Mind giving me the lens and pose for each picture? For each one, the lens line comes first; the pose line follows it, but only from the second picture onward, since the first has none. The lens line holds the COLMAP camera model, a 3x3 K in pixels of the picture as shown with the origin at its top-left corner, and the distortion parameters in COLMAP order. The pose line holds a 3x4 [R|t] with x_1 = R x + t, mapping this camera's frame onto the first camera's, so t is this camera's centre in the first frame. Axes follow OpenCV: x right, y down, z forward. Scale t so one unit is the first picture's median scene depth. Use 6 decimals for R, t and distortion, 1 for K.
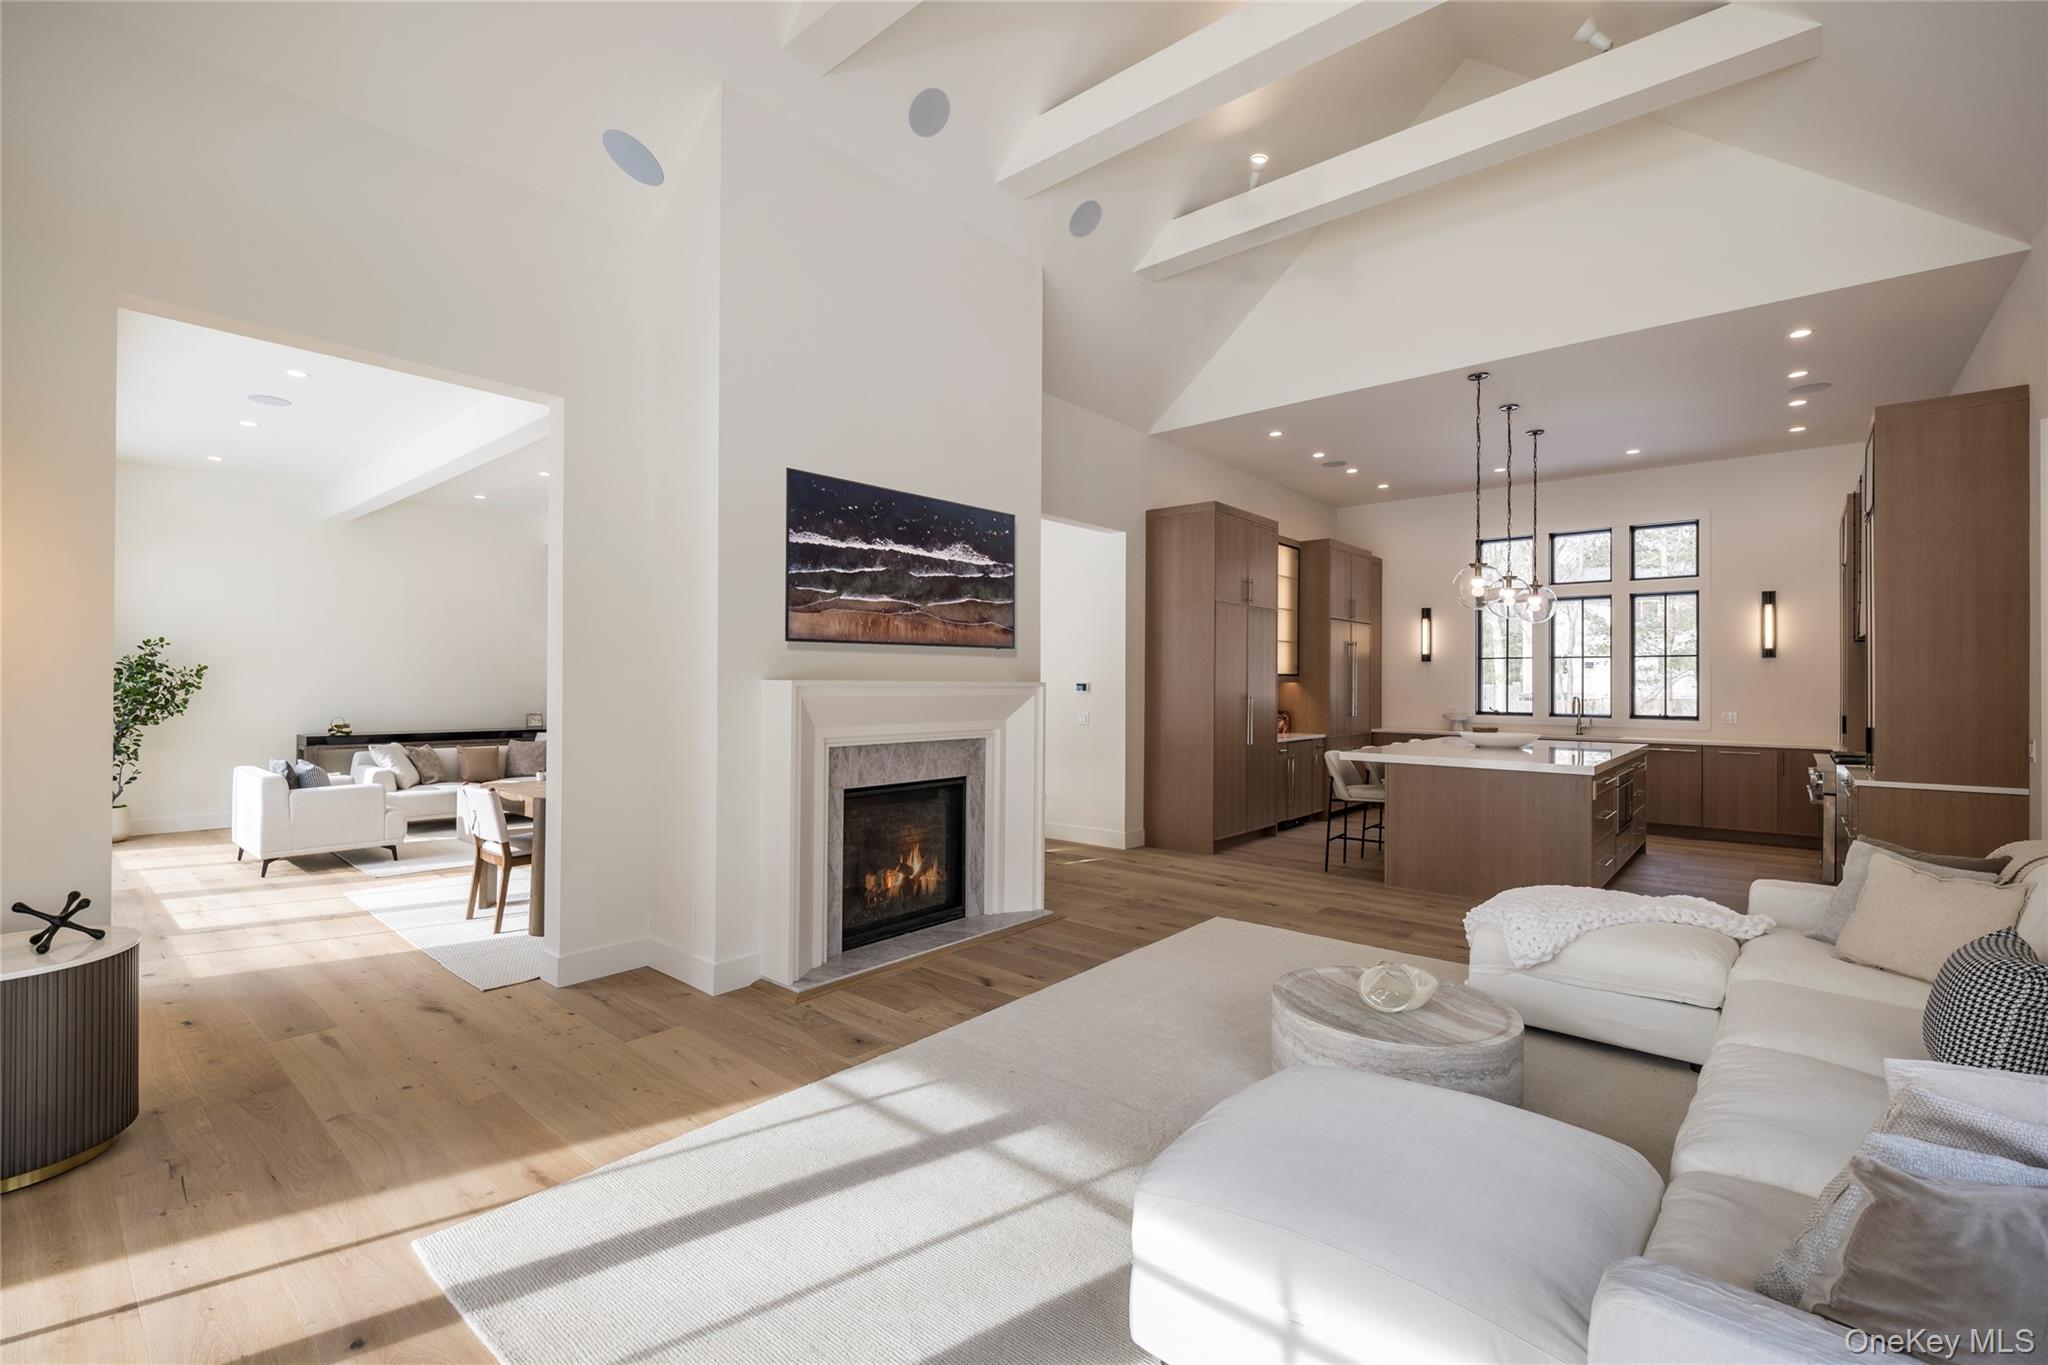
lens RADIAL K [[900.7, 0, 1024.1], [0, 900.7, 678.8], [0, 0, 1]] dist [-0.007688, -0.000283]
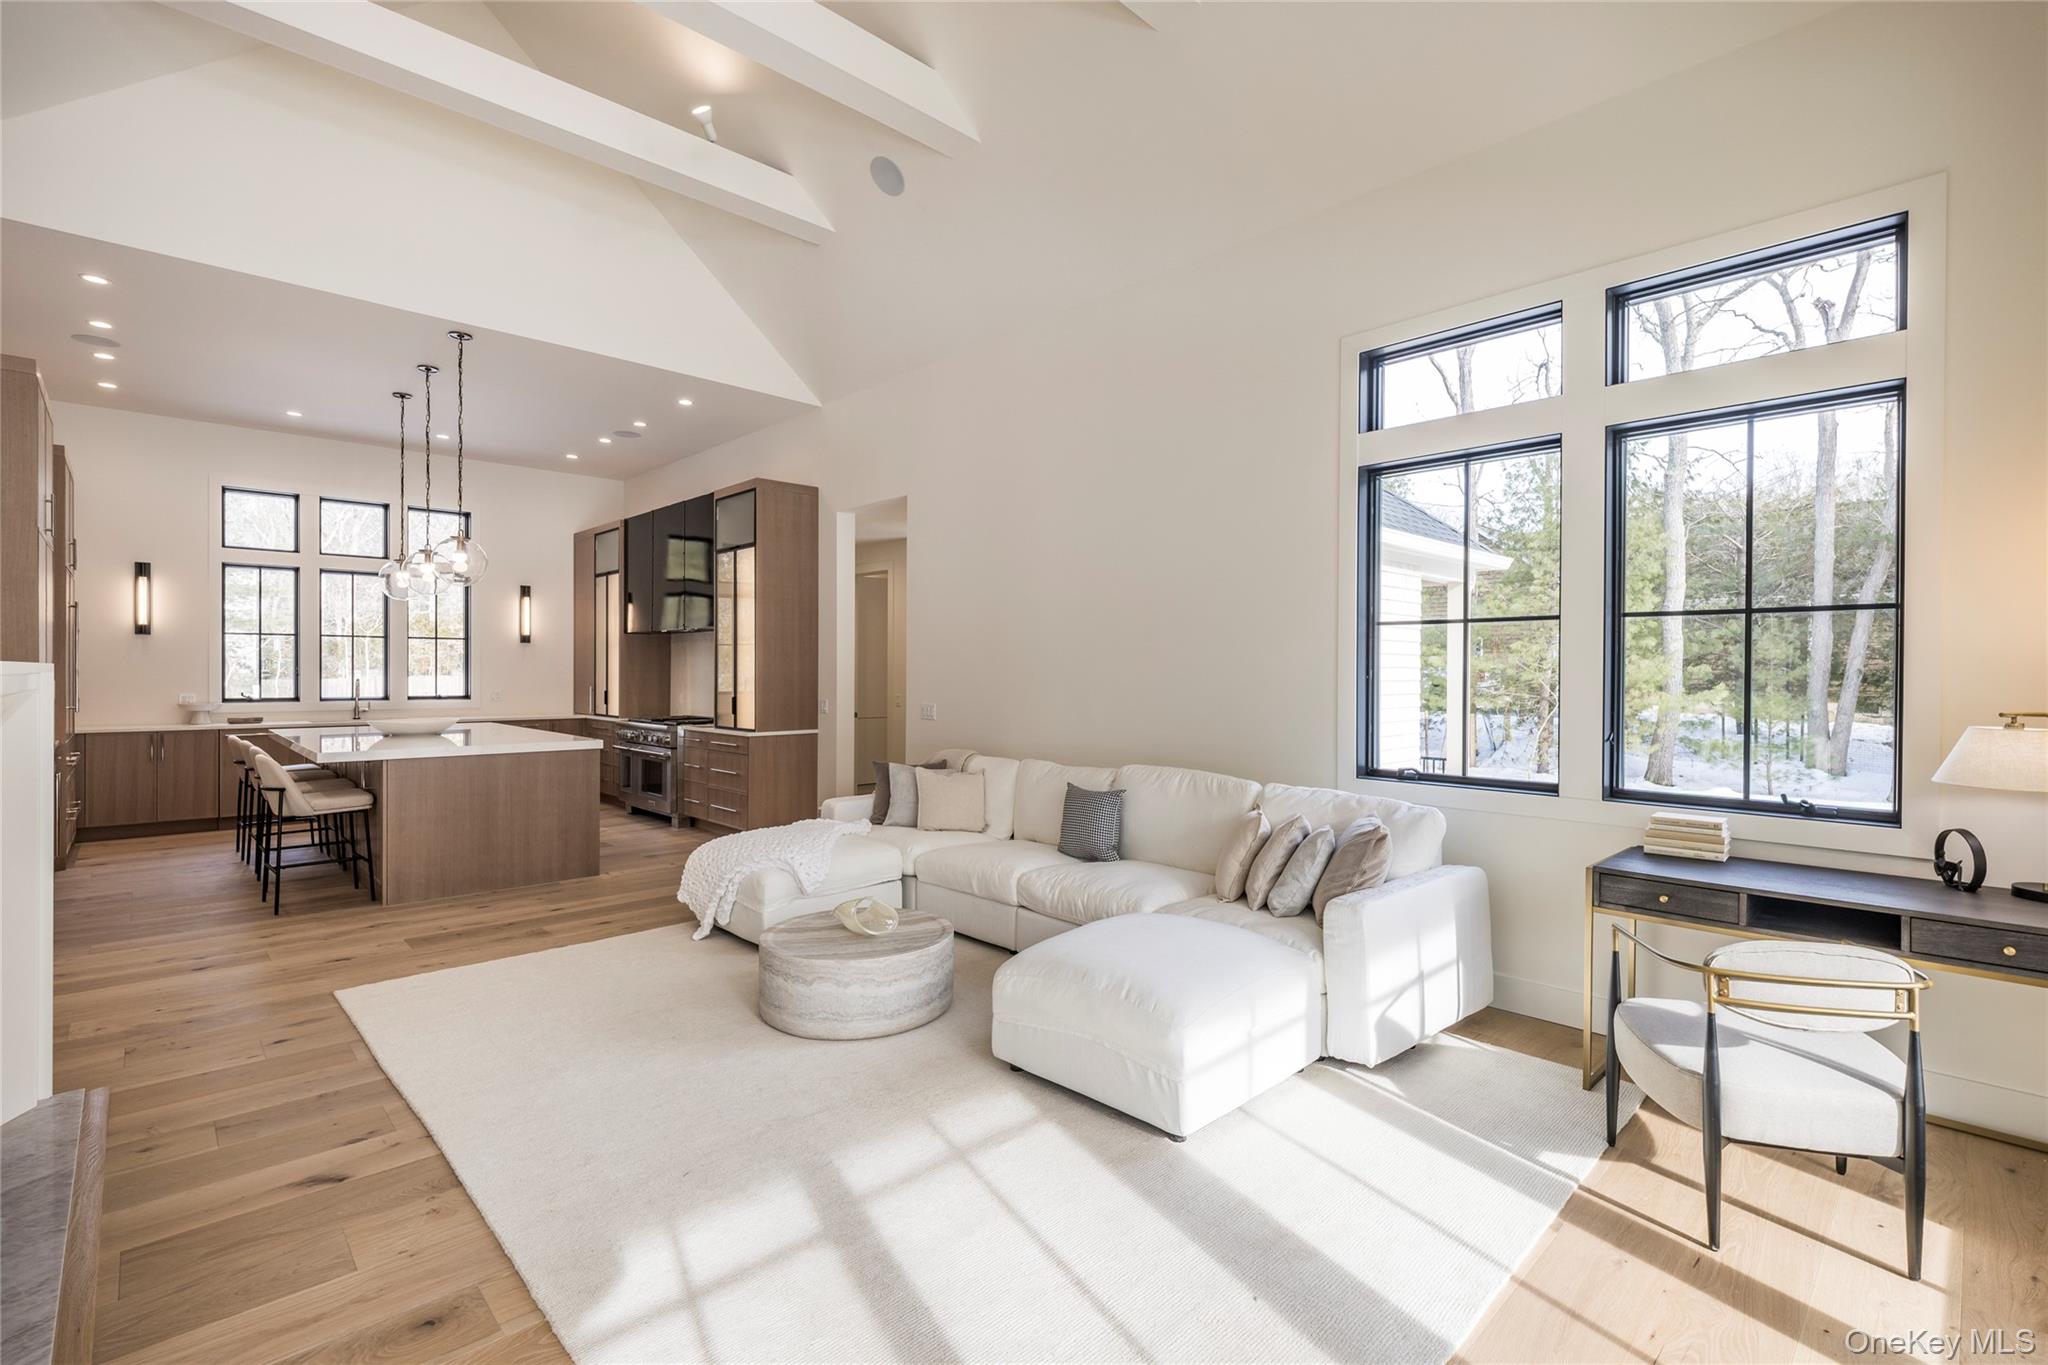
lens RADIAL K [[914.1, 0, 1022.4], [0, 914.1, 672.7], [0, 0, 1]] dist [0.005596, 0.000272]
pose [[0.096700, -0.007801, 0.995283, -0.284638], [-0.008259, 0.999929, 0.008639, -0.000374], [-0.995279, -0.009055, 0.096629, 0.239126]]
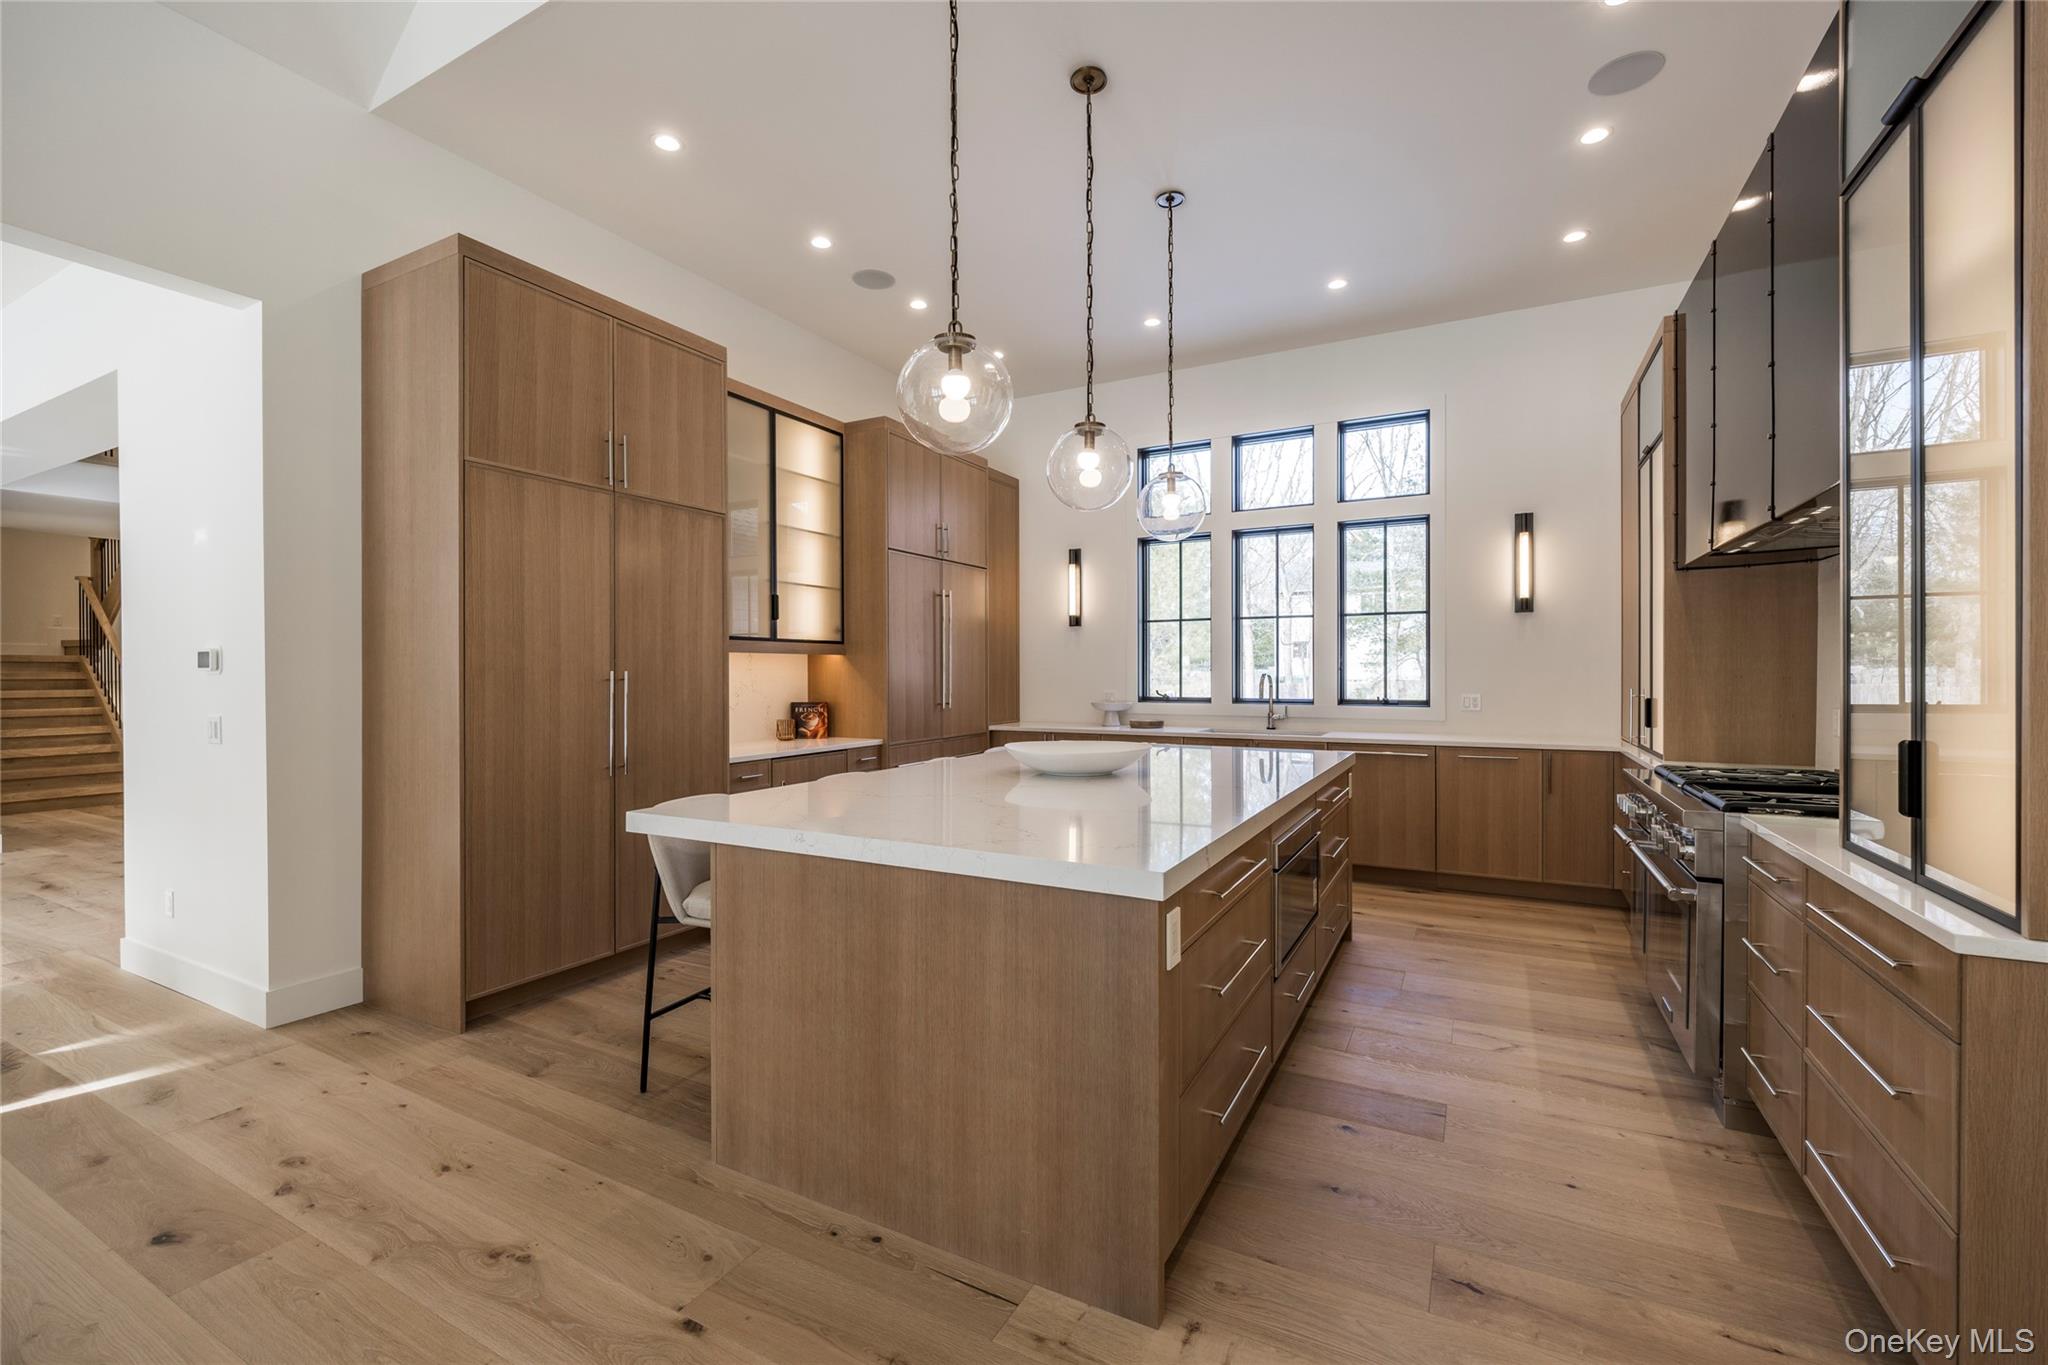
lens RADIAL K [[813.3, 0, 1019.2], [0, 813.3, 675.6], [0, 0, 1]] dist [0.003431, 0.000094]
pose [[0.982084, -0.009435, 0.188208, 0.340076], [0.007633, 0.999918, 0.010300, 0.014489], [-0.188290, -0.008679, 0.982075, 0.465210]]
